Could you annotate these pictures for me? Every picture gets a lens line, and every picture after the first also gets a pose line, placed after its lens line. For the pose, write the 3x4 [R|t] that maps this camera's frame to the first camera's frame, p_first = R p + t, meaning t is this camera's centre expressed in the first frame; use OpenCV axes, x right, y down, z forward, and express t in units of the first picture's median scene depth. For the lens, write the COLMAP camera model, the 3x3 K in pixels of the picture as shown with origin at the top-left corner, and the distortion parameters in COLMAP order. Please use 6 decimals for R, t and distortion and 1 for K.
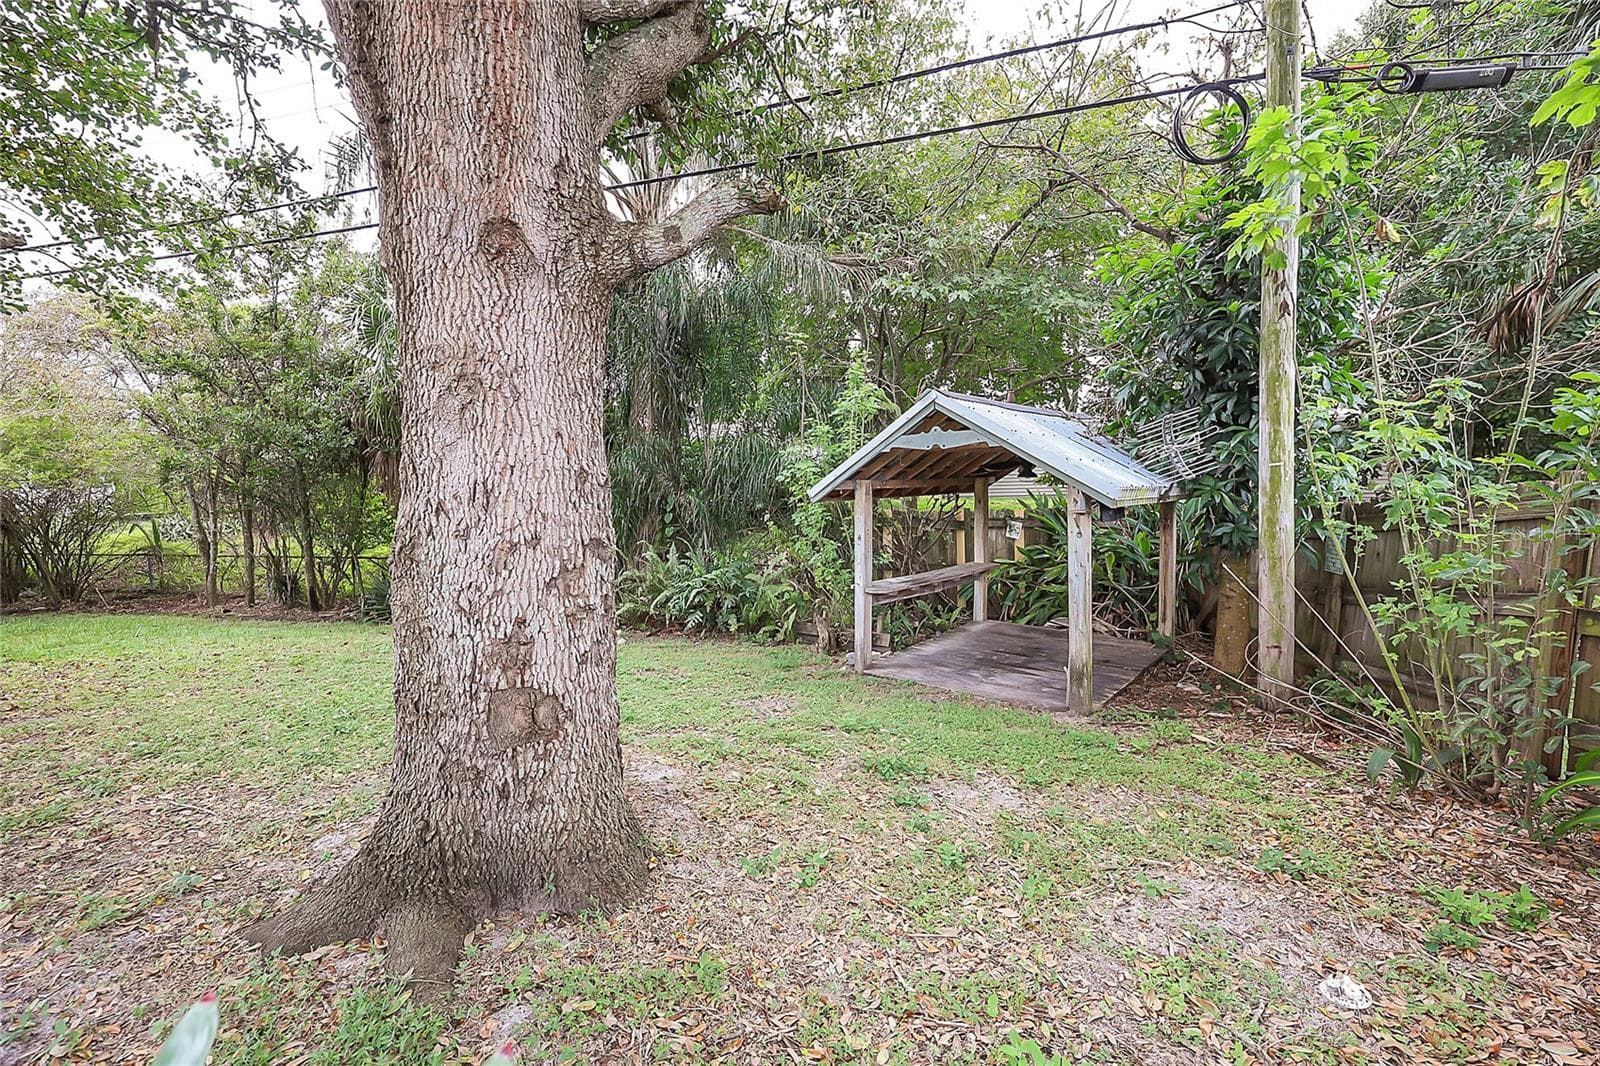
lens RADIAL K [[661.8, 0, 803.8], [0, 661.8, 520.3], [0, 0, 1]] dist [0.000209, -0.000202]
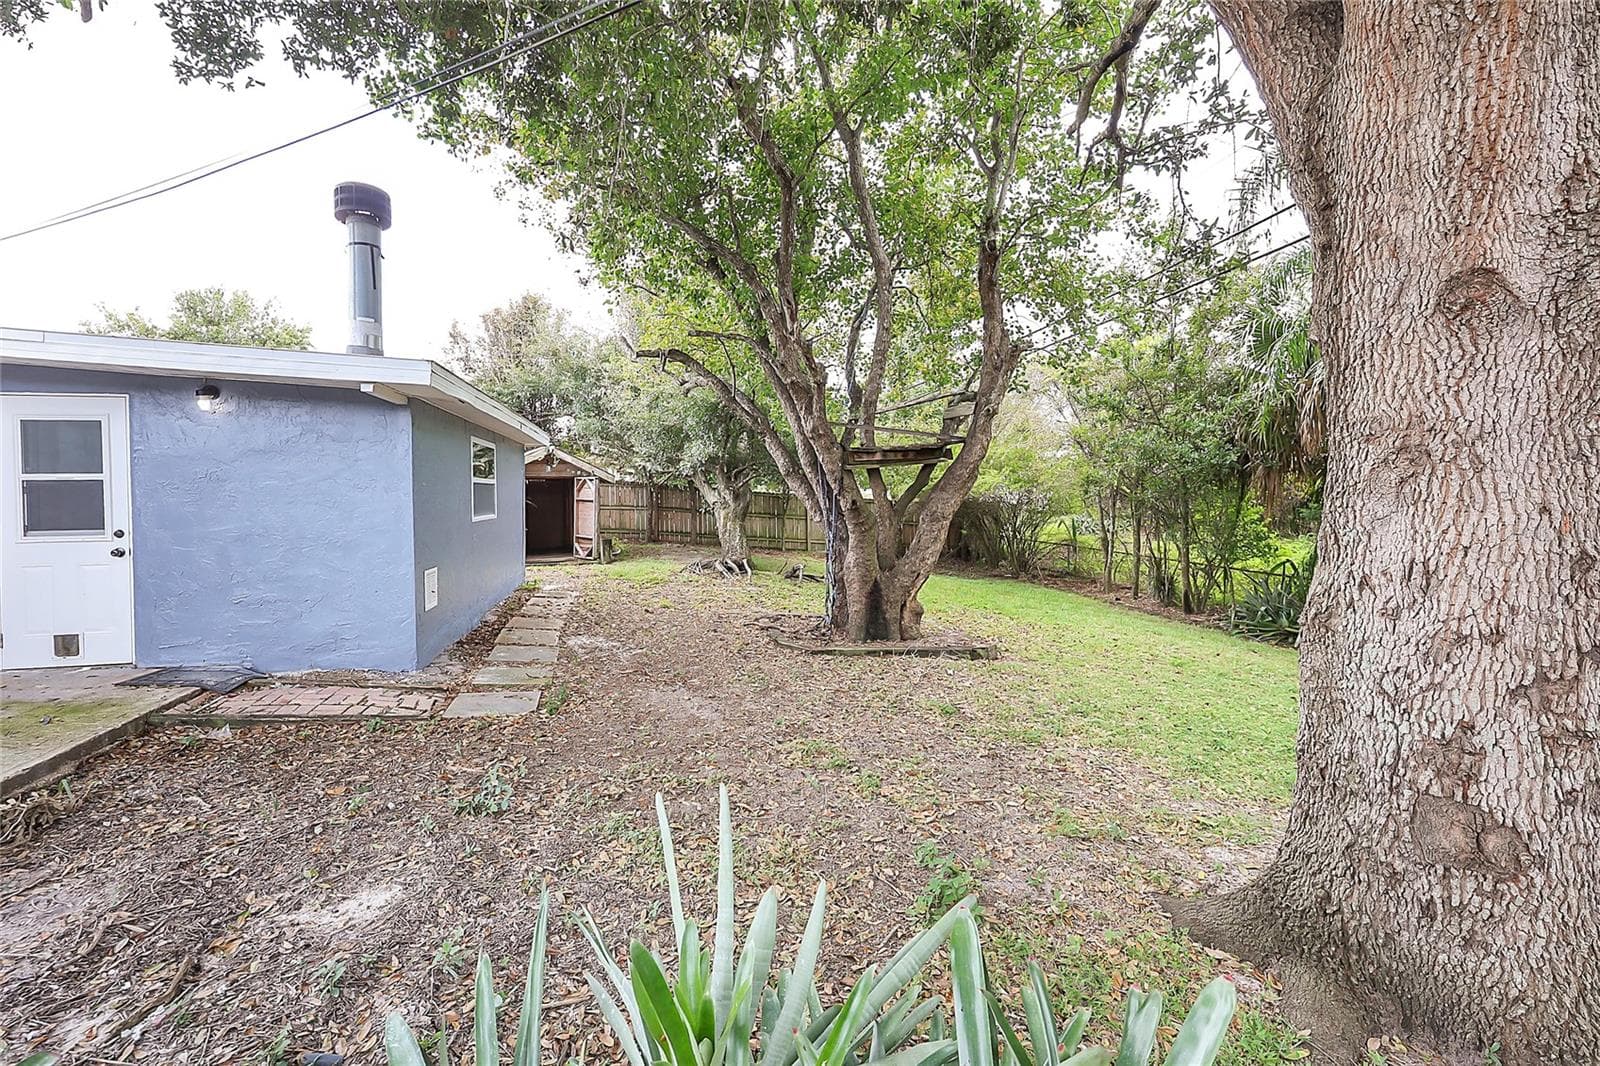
lens RADIAL K [[665.2, 0, 779.5], [0, 665.2, 502.2], [0, 0, 1]] dist [0.001819, 0.000012]
pose [[0.379985, 0.034825, -0.924337, 0.026228], [-0.057235, 0.998261, 0.014082, -0.098377], [0.923220, 0.047554, 0.381318, -0.173074]]
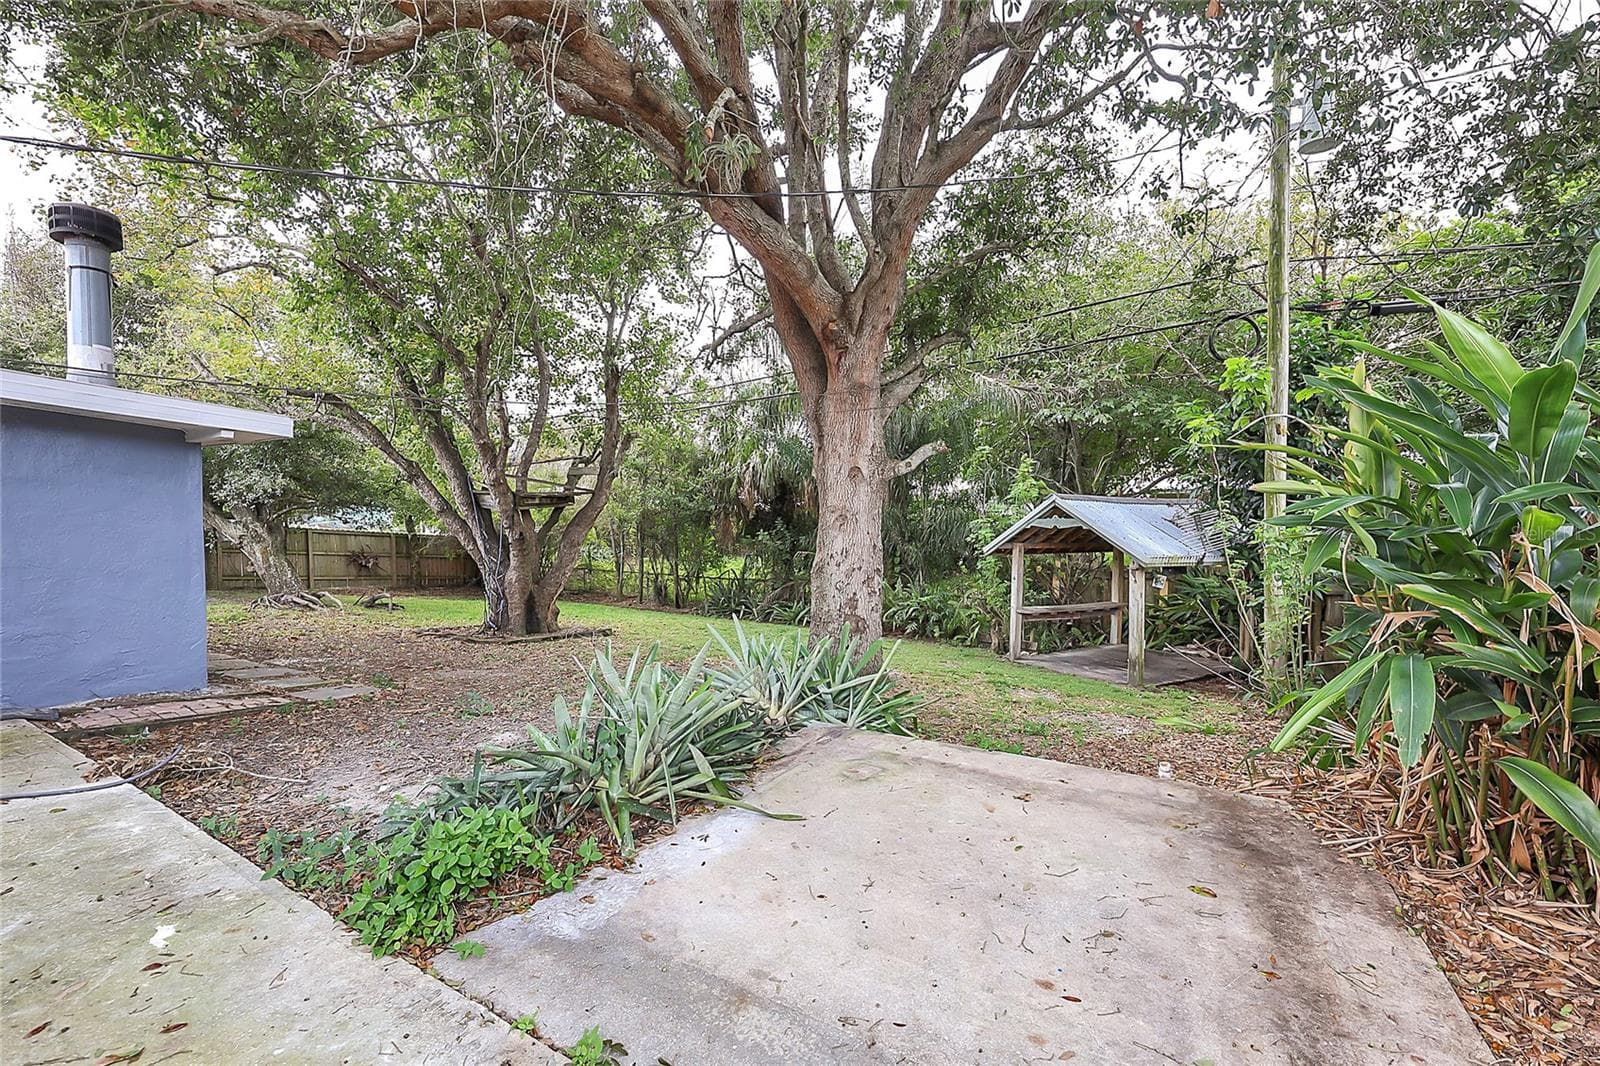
lens RADIAL K [[651.0, 0, 796.9], [0, 651.0, 536.3], [0, 0, 1]] dist [0.000239, -0.000046]
pose [[0.940176, 0.031062, -0.339270, 0.337692], [-0.044371, 0.998517, -0.031539, -0.007224], [0.337787, 0.044706, 0.940160, -1.933257]]
